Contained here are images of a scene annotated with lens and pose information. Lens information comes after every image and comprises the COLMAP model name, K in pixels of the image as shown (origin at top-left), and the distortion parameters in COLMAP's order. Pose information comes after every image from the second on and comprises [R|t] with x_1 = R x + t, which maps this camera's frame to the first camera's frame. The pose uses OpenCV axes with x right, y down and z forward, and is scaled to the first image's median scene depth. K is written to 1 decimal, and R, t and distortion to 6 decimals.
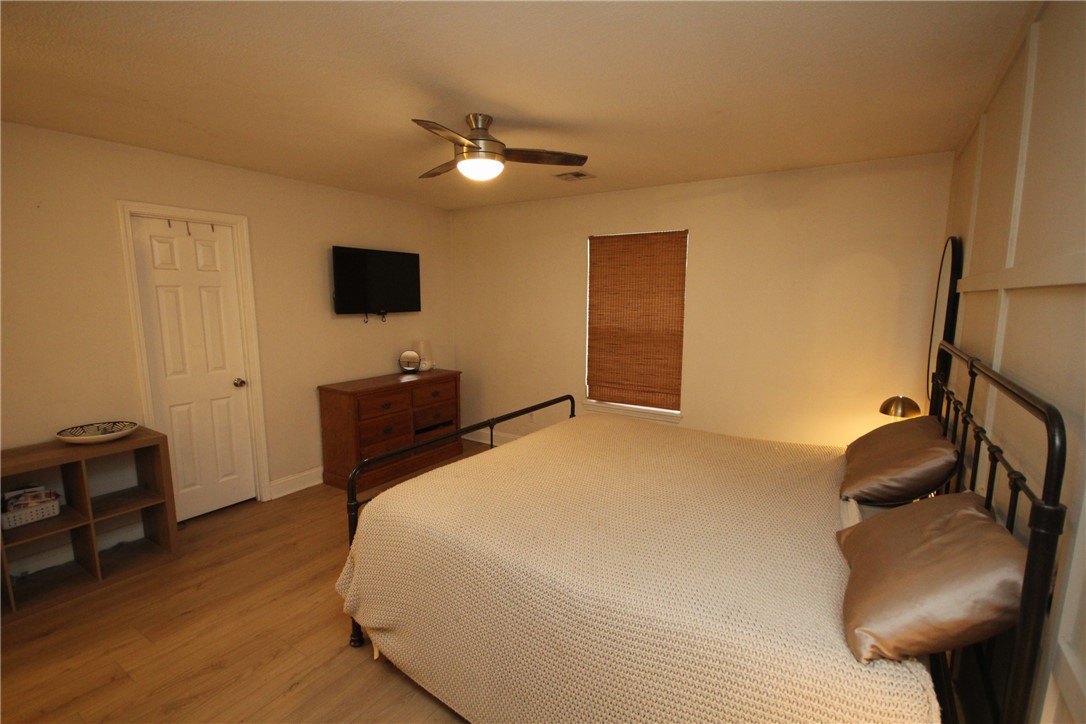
lens RADIAL K [[503.1, 0, 543.1], [0, 503.1, 367.5], [0, 0, 1]] dist [-0.002109, 0.000449]
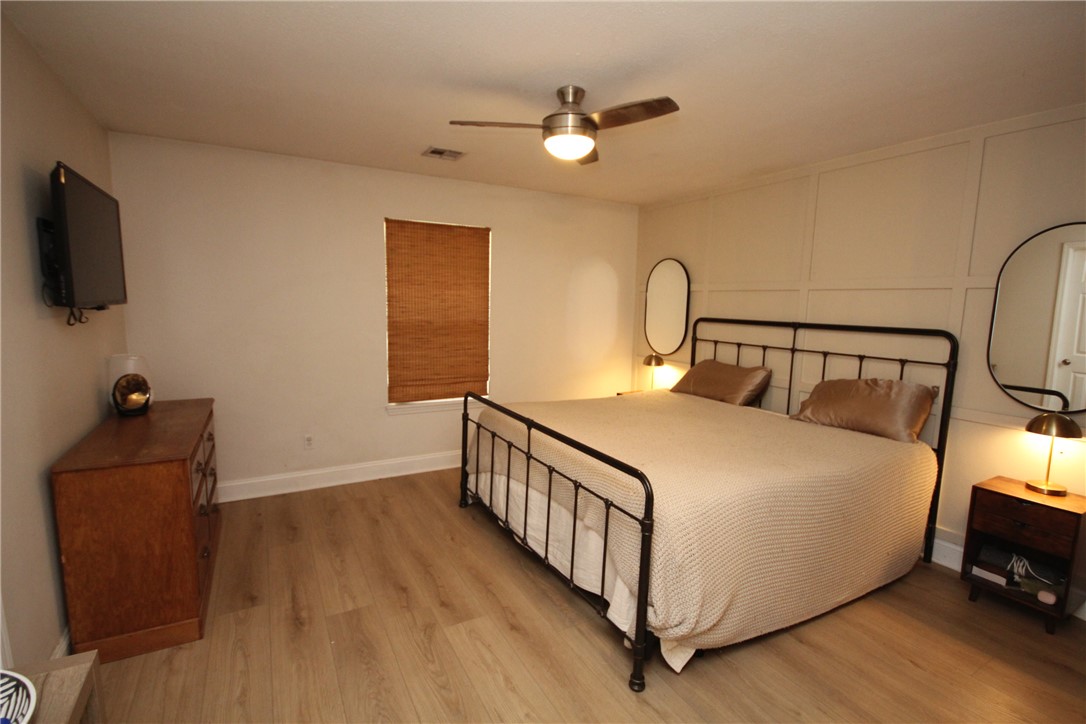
lens RADIAL K [[503.1, 0, 543.1], [0, 503.1, 367.5], [0, 0, 1]] dist [-0.002109, 0.000449]
pose [[0.465789, -0.114886, 0.877406, -0.615250], [0.110083, 0.991357, 0.071367, -0.036366], [-0.878022, 0.063346, 0.474410, 0.379923]]
